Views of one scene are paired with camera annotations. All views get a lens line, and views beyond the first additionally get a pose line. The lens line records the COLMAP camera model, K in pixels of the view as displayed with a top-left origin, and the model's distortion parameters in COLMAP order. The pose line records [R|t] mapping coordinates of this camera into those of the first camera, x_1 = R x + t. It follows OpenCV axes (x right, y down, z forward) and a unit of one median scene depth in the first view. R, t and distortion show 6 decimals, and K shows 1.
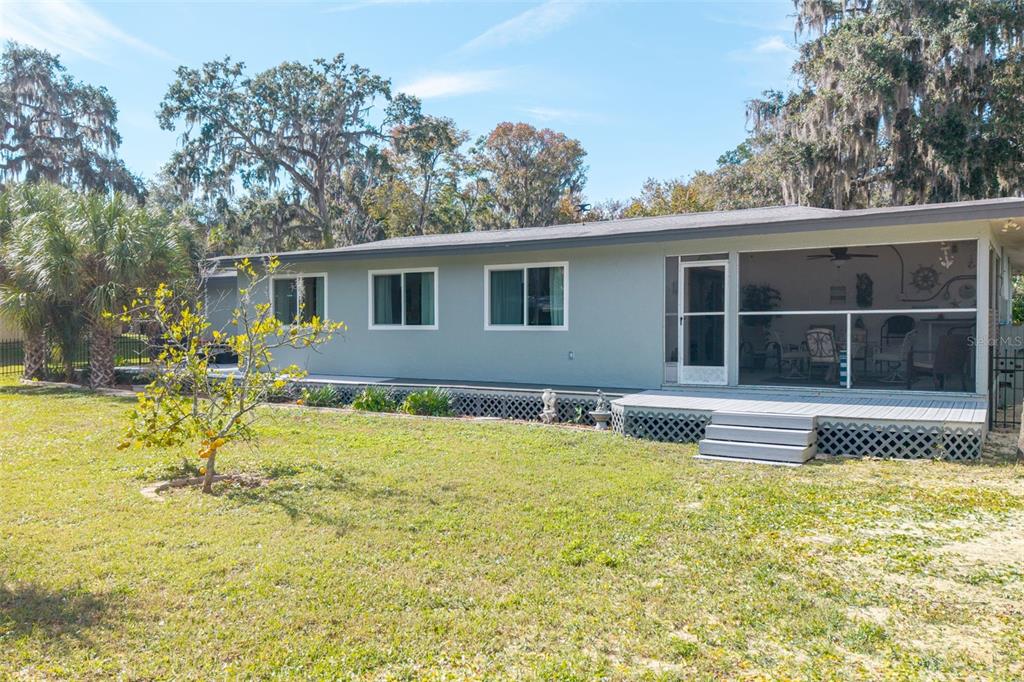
lens RADIAL K [[808.5, 0, 512.0], [0, 808.5, 341.0], [0, 0, 1]] dist [0.043927, -0.011974]
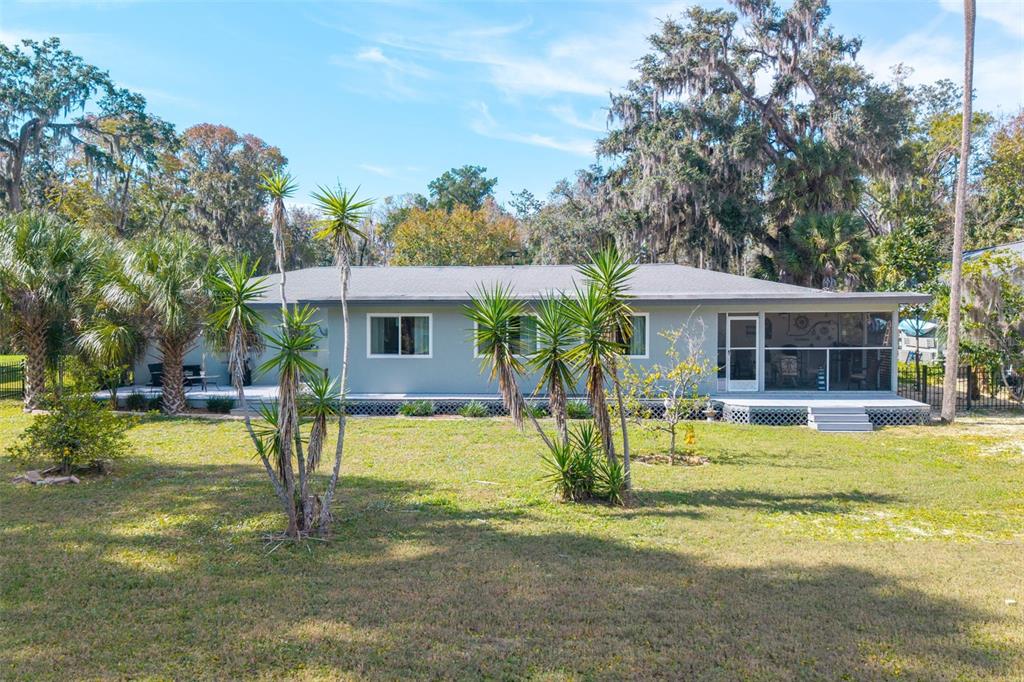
lens RADIAL K [[808.5, 0, 512.0], [0, 808.5, 341.0], [0, 0, 1]] dist [0.043927, -0.011974]
pose [[0.893310, -0.010792, 0.449311, -0.788424], [0.011044, 0.999937, 0.002061, -0.048925], [-0.449305, 0.003121, 0.893373, -0.226684]]
